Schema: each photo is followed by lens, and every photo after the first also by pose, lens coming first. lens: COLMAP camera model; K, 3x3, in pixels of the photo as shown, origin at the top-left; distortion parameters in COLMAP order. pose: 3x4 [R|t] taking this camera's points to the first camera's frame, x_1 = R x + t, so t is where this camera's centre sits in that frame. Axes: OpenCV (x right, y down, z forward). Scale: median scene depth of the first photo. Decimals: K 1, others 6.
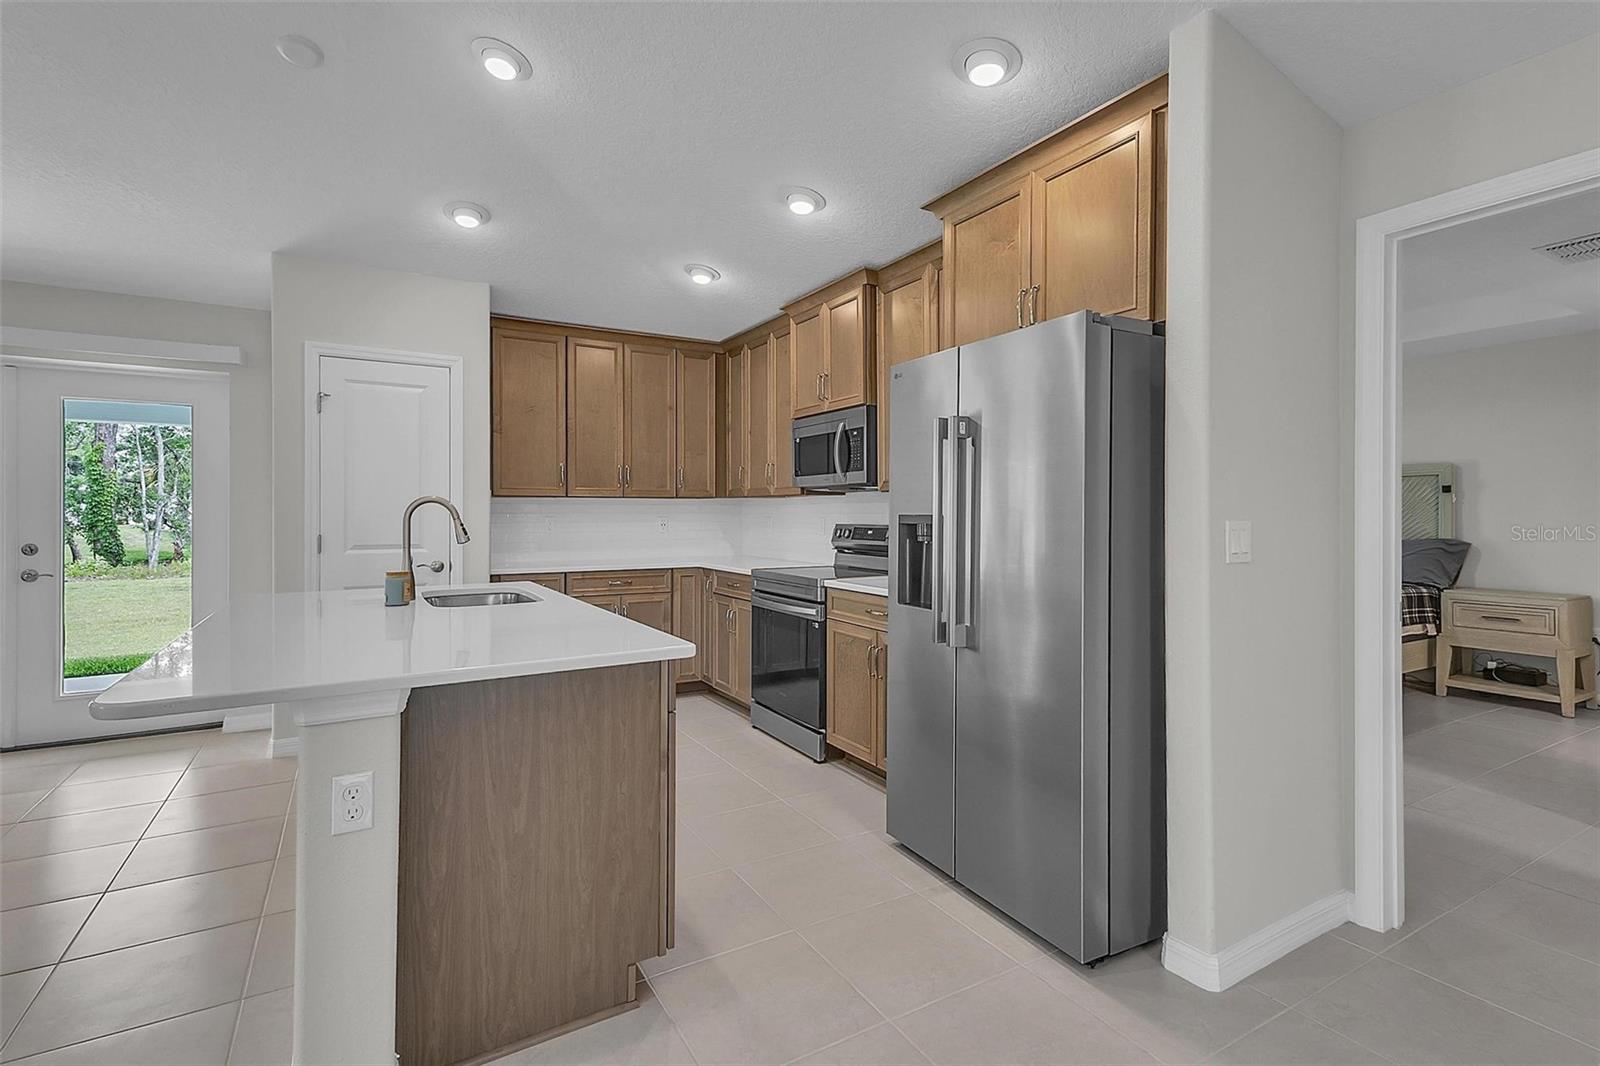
lens RADIAL K [[751.5, 0, 798.1], [0, 751.5, 512.5], [0, 0, 1]] dist [0.021540, 0.000217]
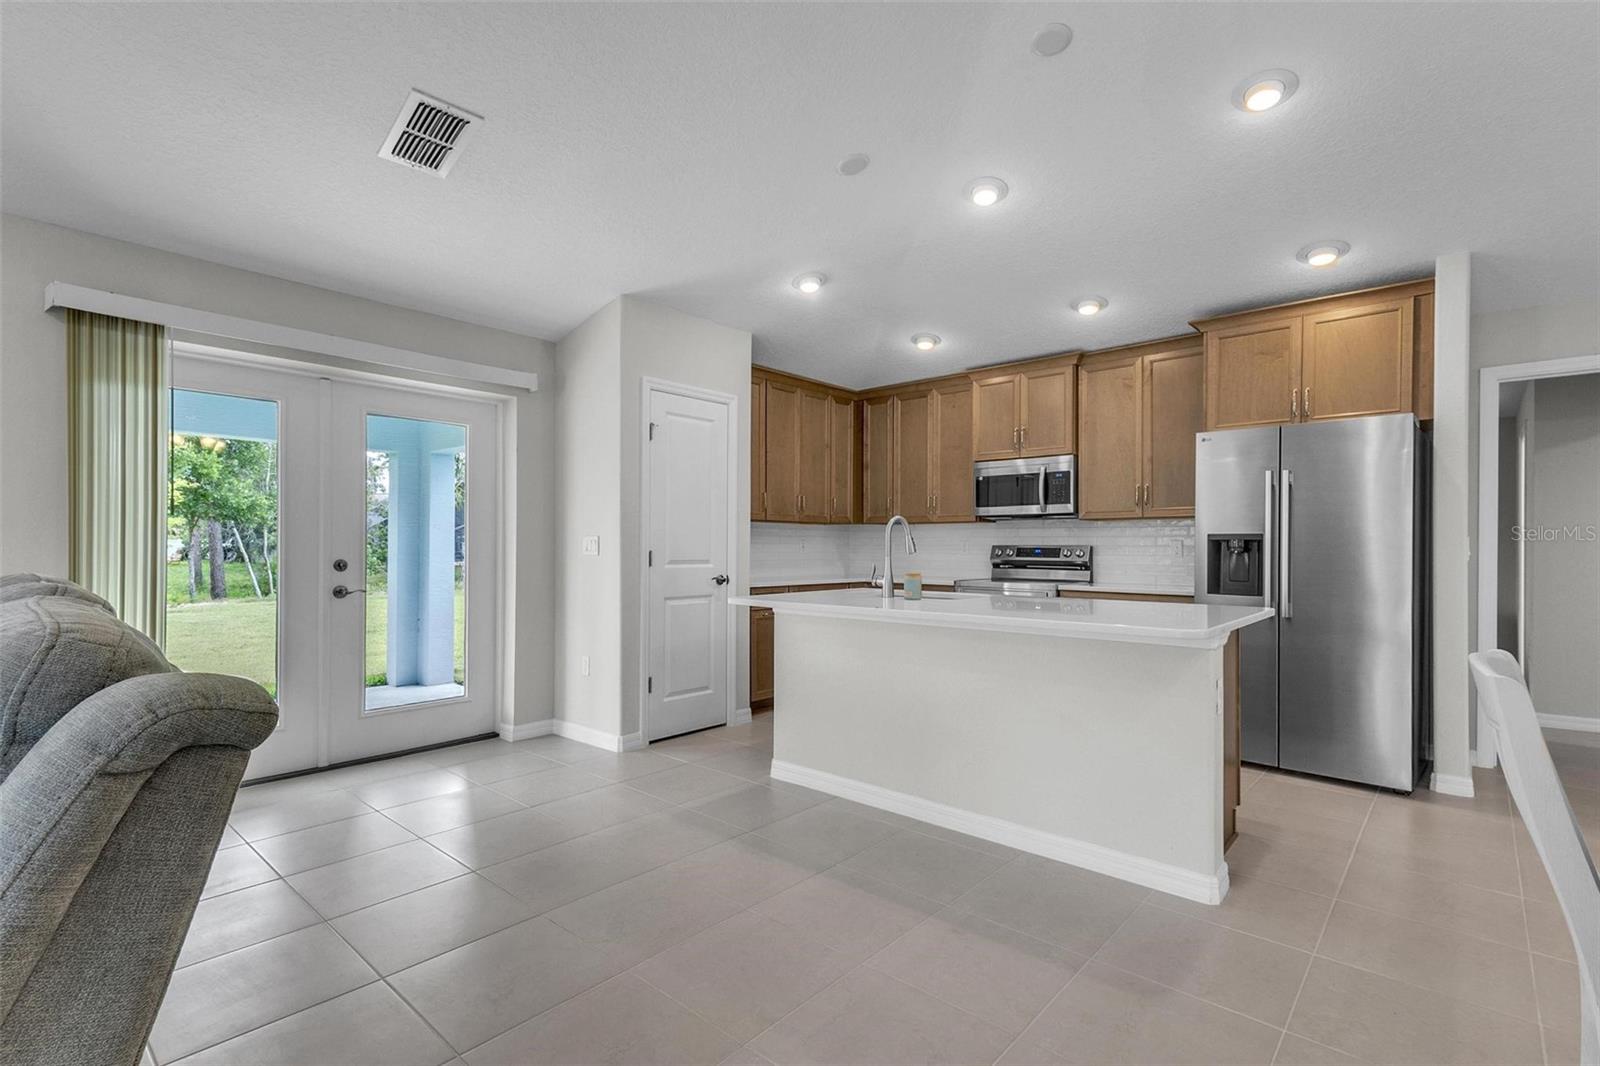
lens RADIAL K [[751.5, 0, 801.7], [0, 751.5, 544.7], [0, 0, 1]] dist [0.021540, 0.000217]
pose [[0.950714, 0.005037, 0.310028, -0.690171], [-0.004165, 0.999985, -0.003474, 0.021362], [-0.310040, 0.002012, 0.950721, -0.105237]]
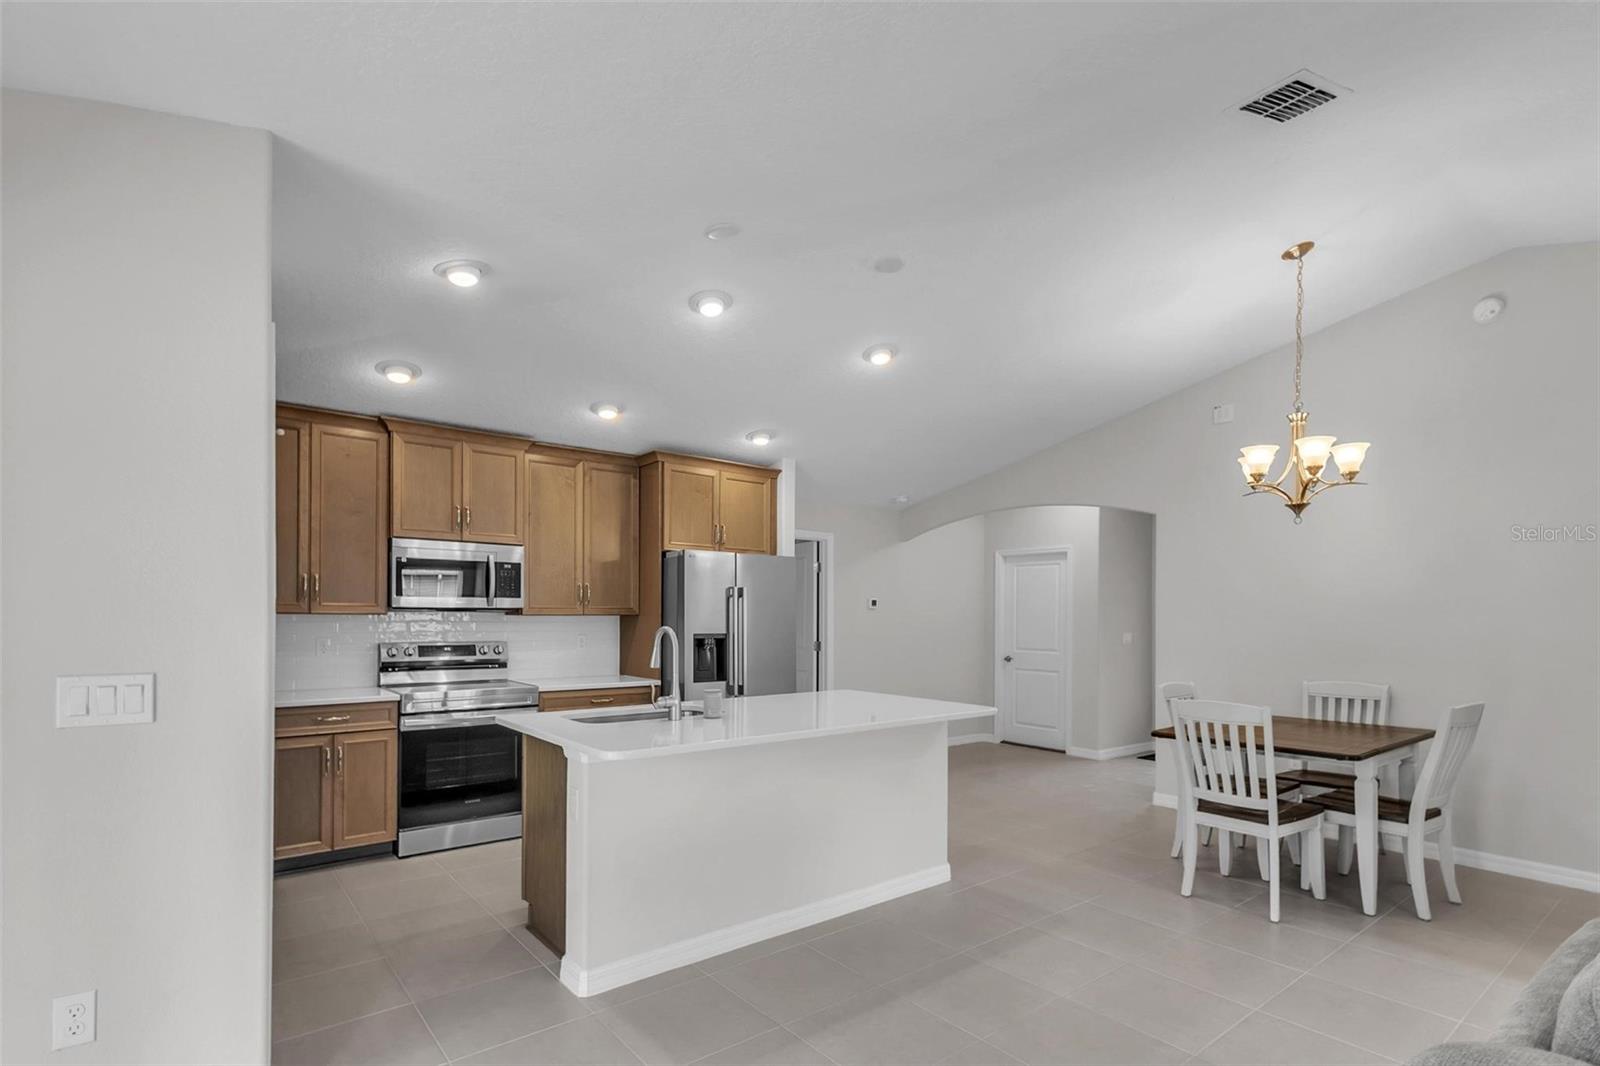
lens RADIAL K [[751.5, 0, 798.8], [0, 751.5, 624.9], [0, 0, 1]] dist [0.021540, 0.000217]
pose [[-0.148984, -0.009061, 0.988798, -1.079416], [-0.007102, 0.999942, 0.008093, -0.021870], [-0.988814, -0.005817, -0.149040, 0.650659]]
